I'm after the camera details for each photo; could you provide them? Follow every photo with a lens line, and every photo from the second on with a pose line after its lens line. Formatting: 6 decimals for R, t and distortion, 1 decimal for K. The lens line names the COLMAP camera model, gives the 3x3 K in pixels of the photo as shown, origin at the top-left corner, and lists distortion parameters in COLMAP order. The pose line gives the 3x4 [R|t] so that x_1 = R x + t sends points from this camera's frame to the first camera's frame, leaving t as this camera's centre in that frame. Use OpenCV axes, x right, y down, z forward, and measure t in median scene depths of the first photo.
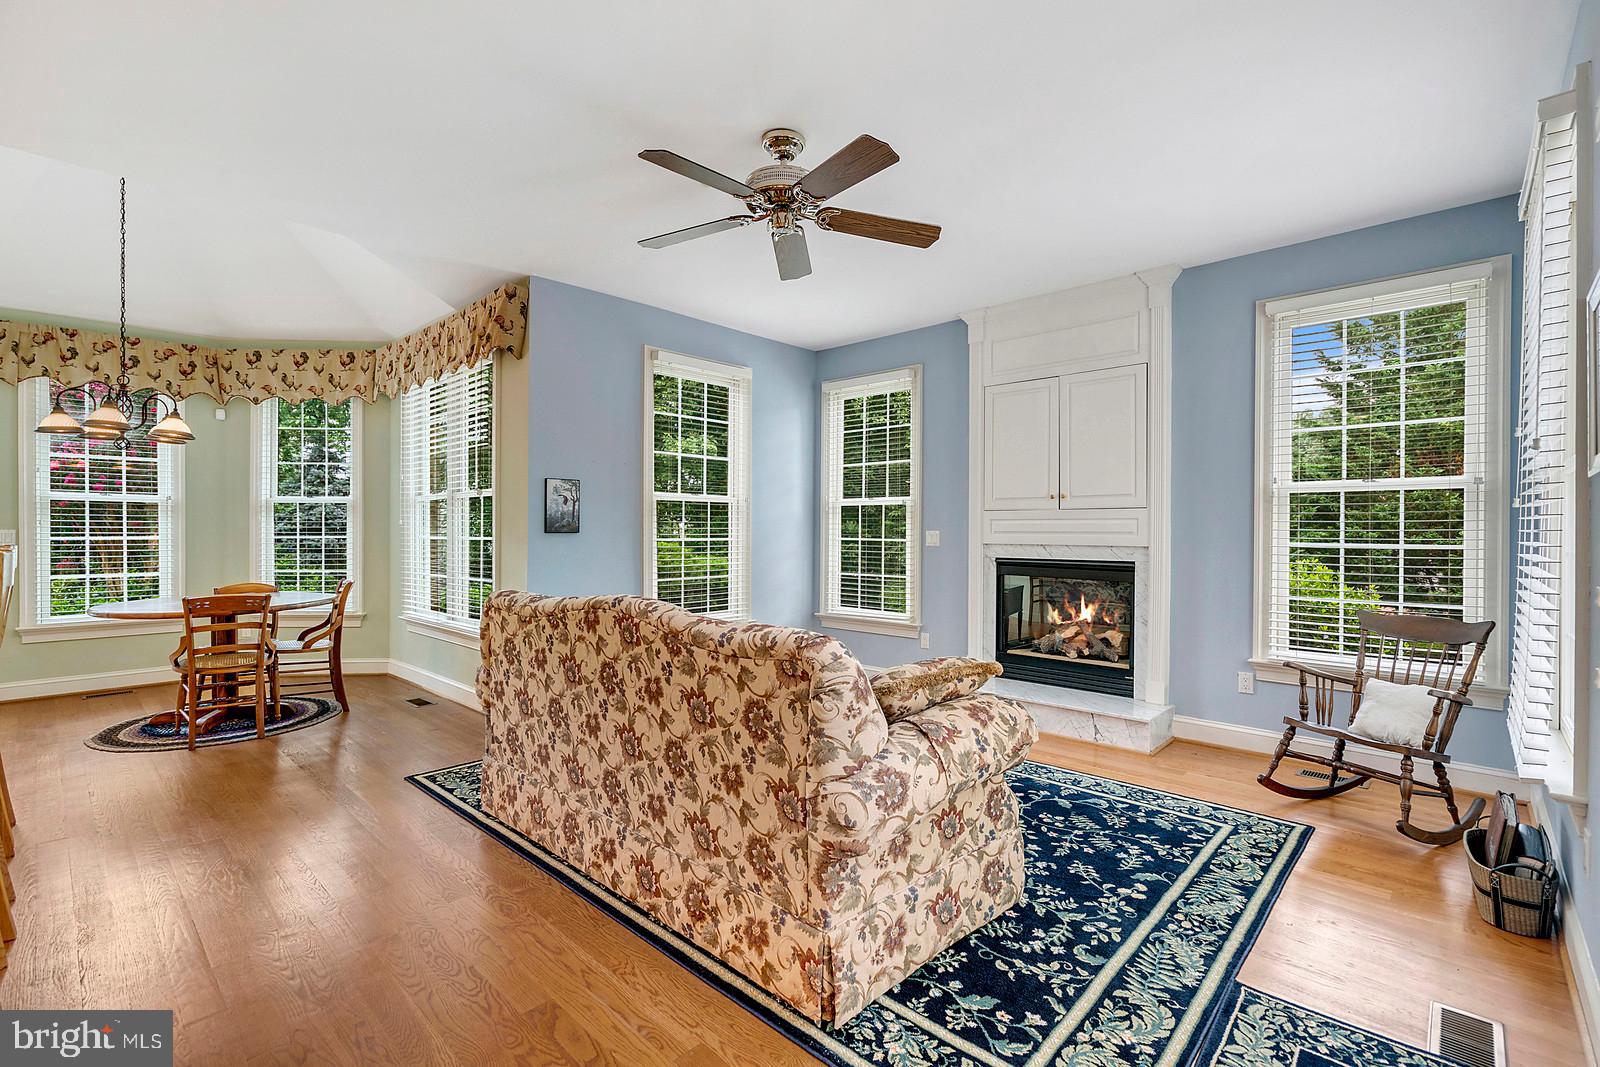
lens RADIAL K [[716.7, 0, 808.3], [0, 716.7, 535.9], [0, 0, 1]] dist [-0.001127, -0.000285]
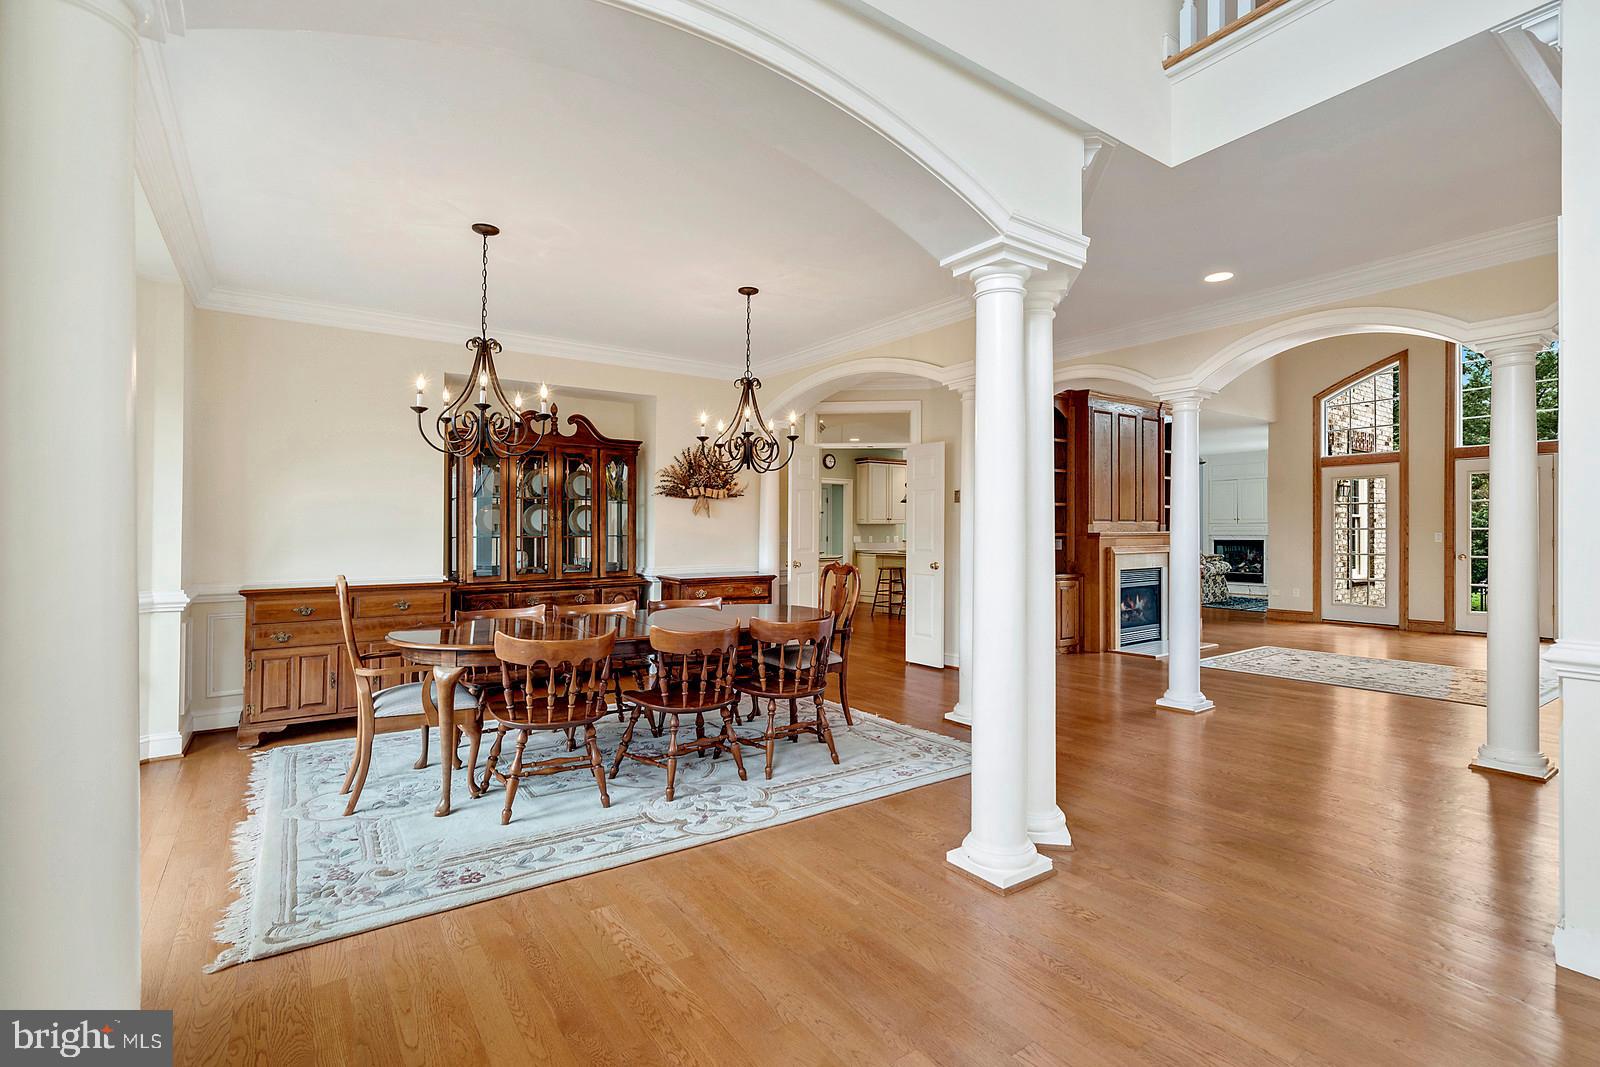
lens RADIAL K [[741.0, 0, 800.0], [0, 741.0, 533.5], [0, 0, 1]] dist [0.000066, 0.000163]
pose [[0.979437, -0.006273, -0.201654, -0.872827], [0.005251, 0.999971, -0.005600, 0.013844], [0.201683, 0.004426, 0.979441, -2.571785]]
